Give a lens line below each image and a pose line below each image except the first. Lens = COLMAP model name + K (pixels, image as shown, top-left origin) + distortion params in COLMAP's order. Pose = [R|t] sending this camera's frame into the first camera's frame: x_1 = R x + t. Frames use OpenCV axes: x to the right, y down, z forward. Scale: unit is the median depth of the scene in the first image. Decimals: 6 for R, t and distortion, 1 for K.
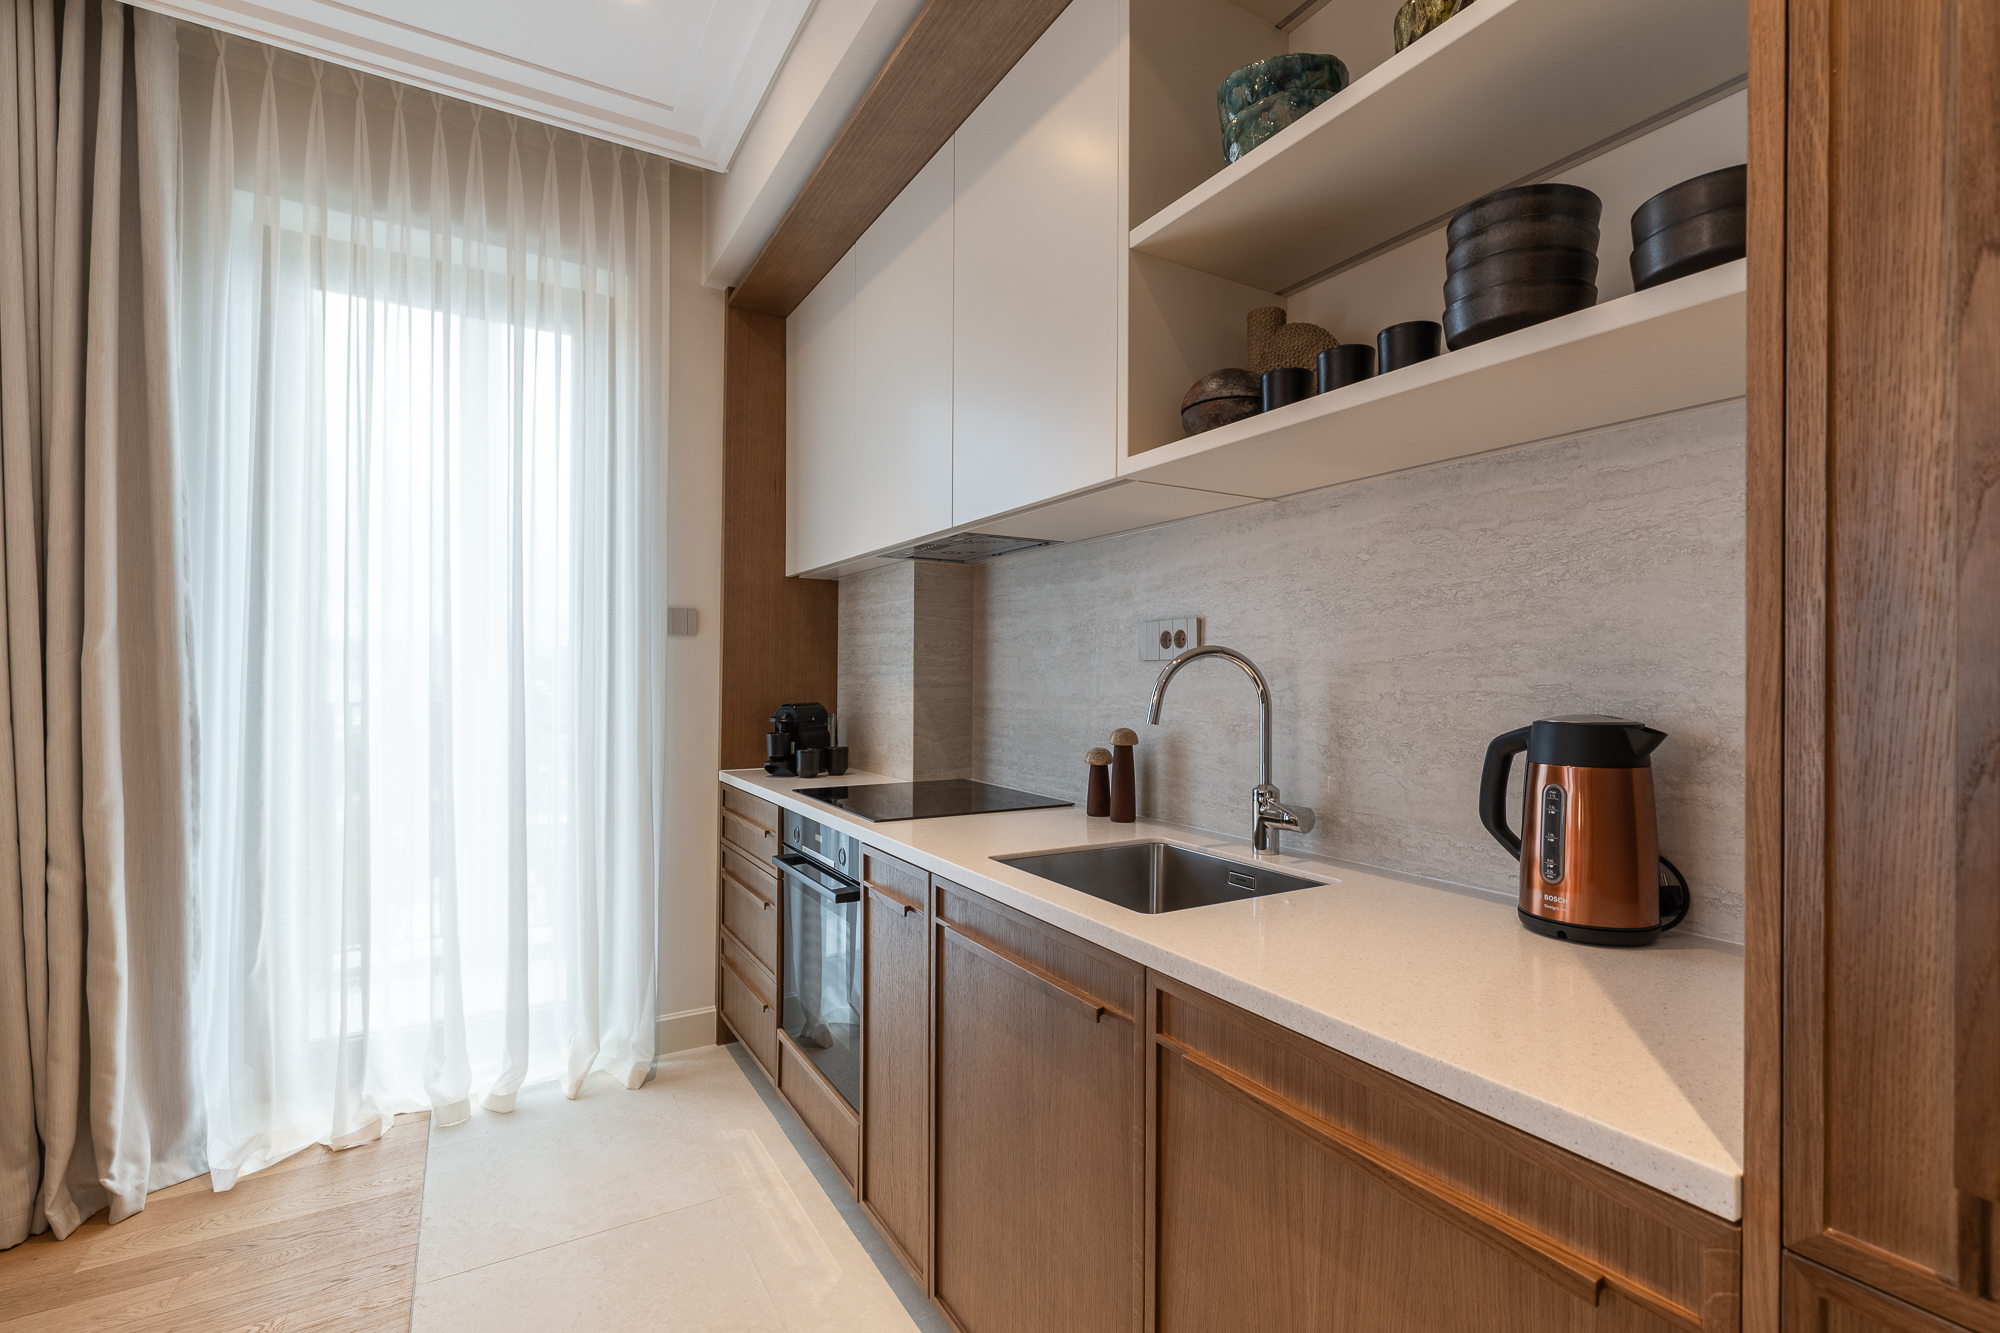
lens RADIAL K [[897.9, 0, 1019.5], [0, 897.9, 675.4], [0, 0, 1]] dist [0.002895, 0.000172]
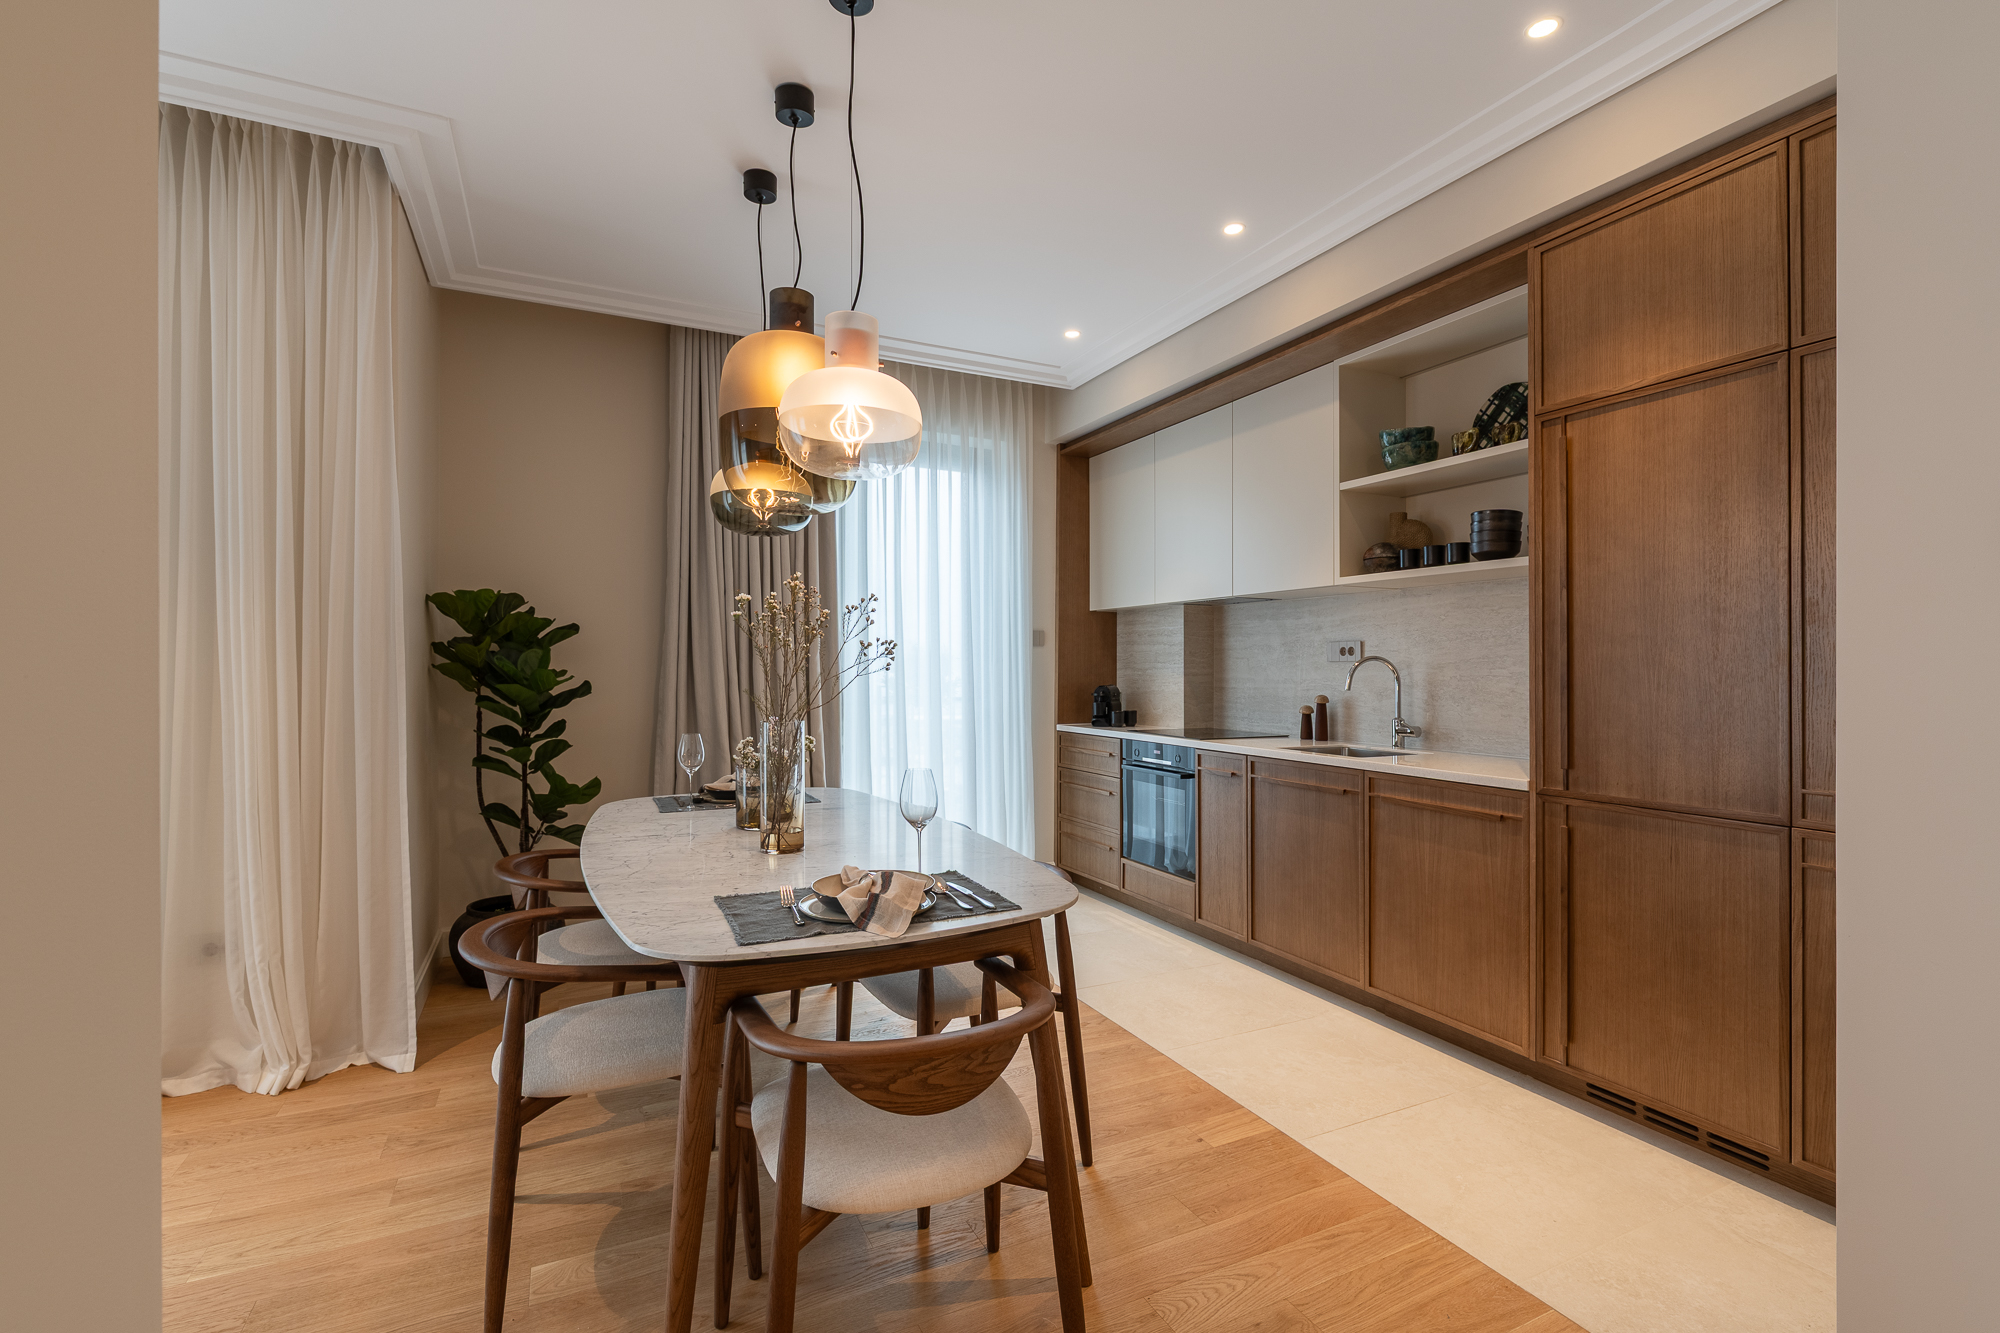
lens RADIAL K [[896.1, 0, 1015.3], [0, 896.1, 668.0], [0, 0, 1]] dist [-0.002424, 0.001753]
pose [[0.996486, -0.005348, -0.083591, -0.404458], [0.005401, 0.999985, 0.000406, -0.006590], [0.083587, -0.000856, 0.996500, -1.078204]]
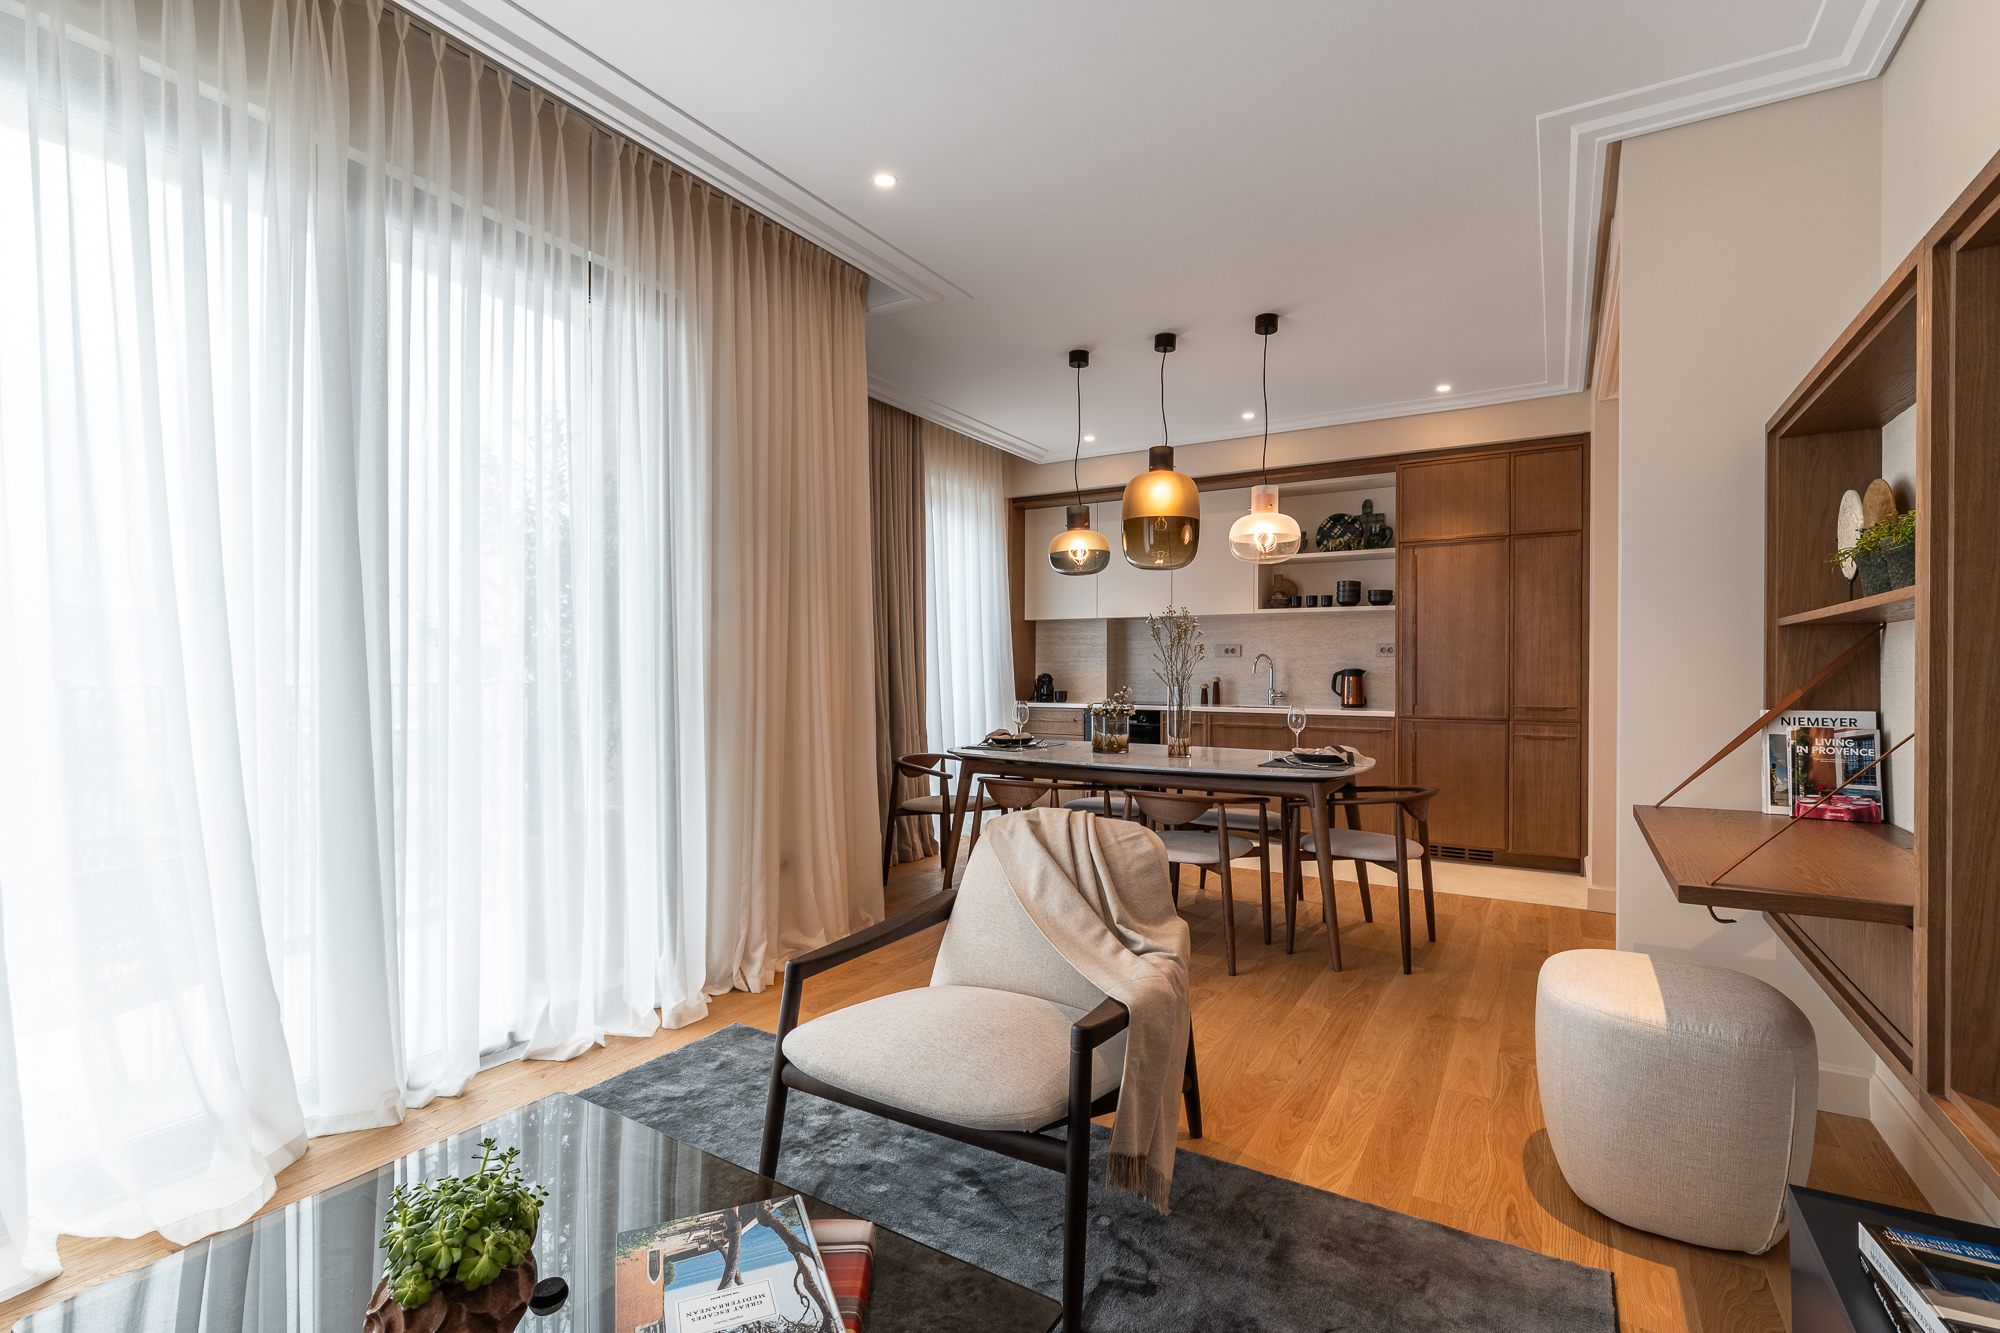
lens RADIAL K [[889.1, 0, 1013.8], [0, 889.1, 669.5], [0, 0, 1]] dist [0.001839, -0.000304]
pose [[0.886666, -0.006156, 0.462370, -2.122811], [0.003841, 0.999975, 0.005950, 0.007744], [-0.462395, -0.003500, 0.886667, -1.633891]]
